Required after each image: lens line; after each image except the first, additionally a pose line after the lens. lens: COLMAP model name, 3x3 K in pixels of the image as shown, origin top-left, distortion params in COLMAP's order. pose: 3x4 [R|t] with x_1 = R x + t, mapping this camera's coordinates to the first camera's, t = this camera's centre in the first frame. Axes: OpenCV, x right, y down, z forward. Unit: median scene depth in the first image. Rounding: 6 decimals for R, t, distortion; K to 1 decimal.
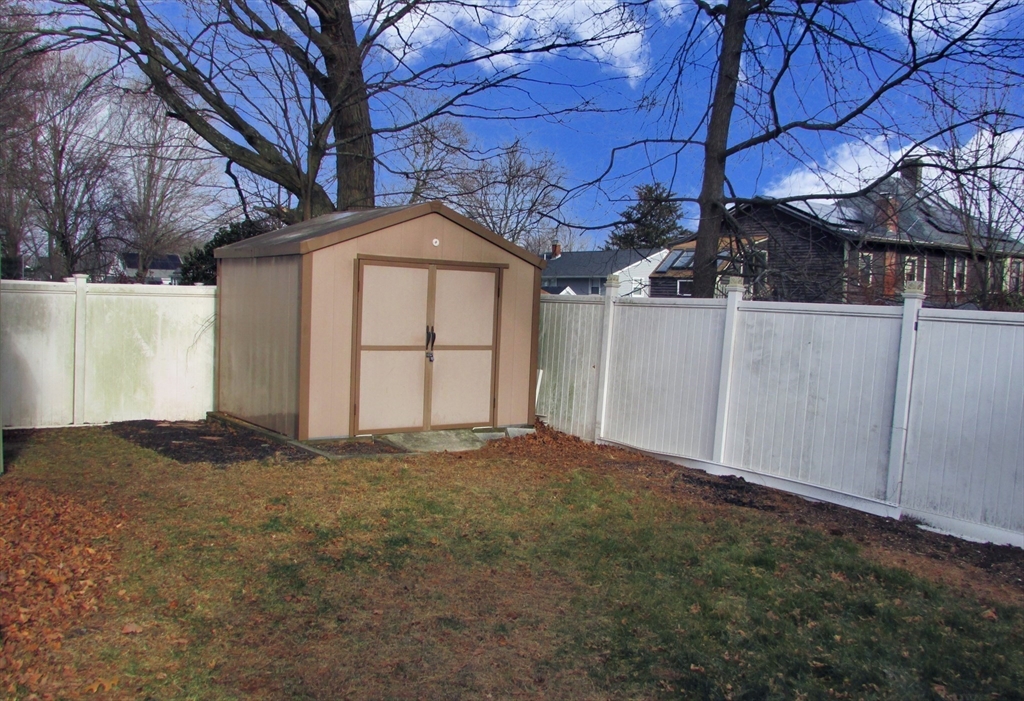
lens RADIAL K [[907.3, 0, 509.7], [0, 907.3, 349.5], [0, 0, 1]] dist [-0.005264, -0.001411]
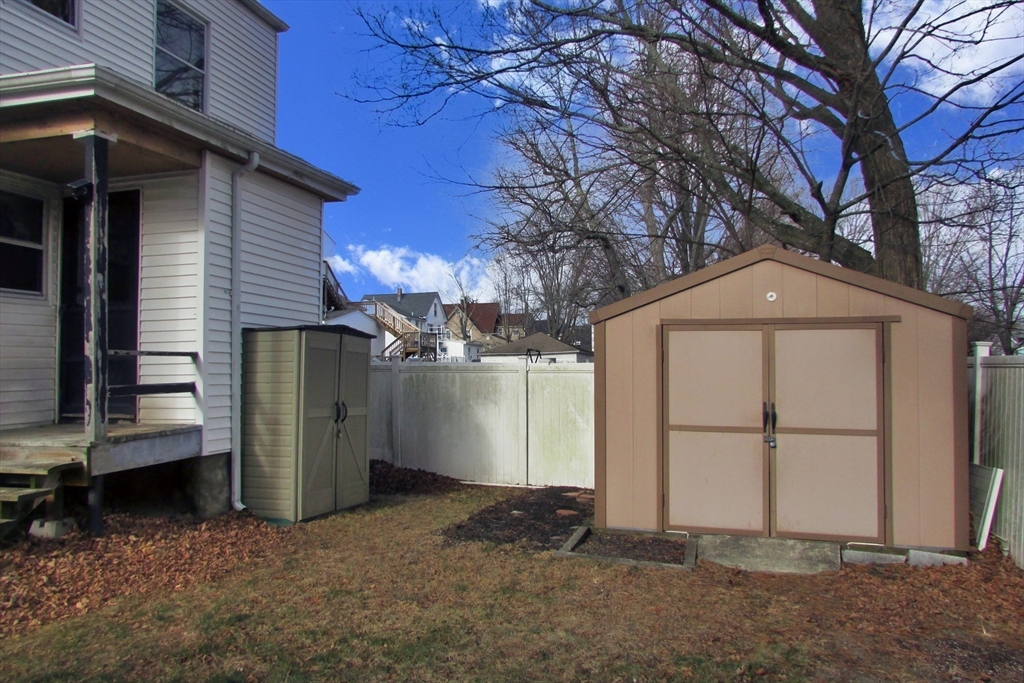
lens RADIAL K [[737.4, 0, 517.9], [0, 737.4, 345.0], [0, 0, 1]] dist [-0.031601, 0.017994]
pose [[0.595400, -0.053682, -0.801634, 0.295809], [-0.026028, 0.995953, -0.086027, -0.015212], [0.803008, 0.072086, 0.591593, 0.442874]]
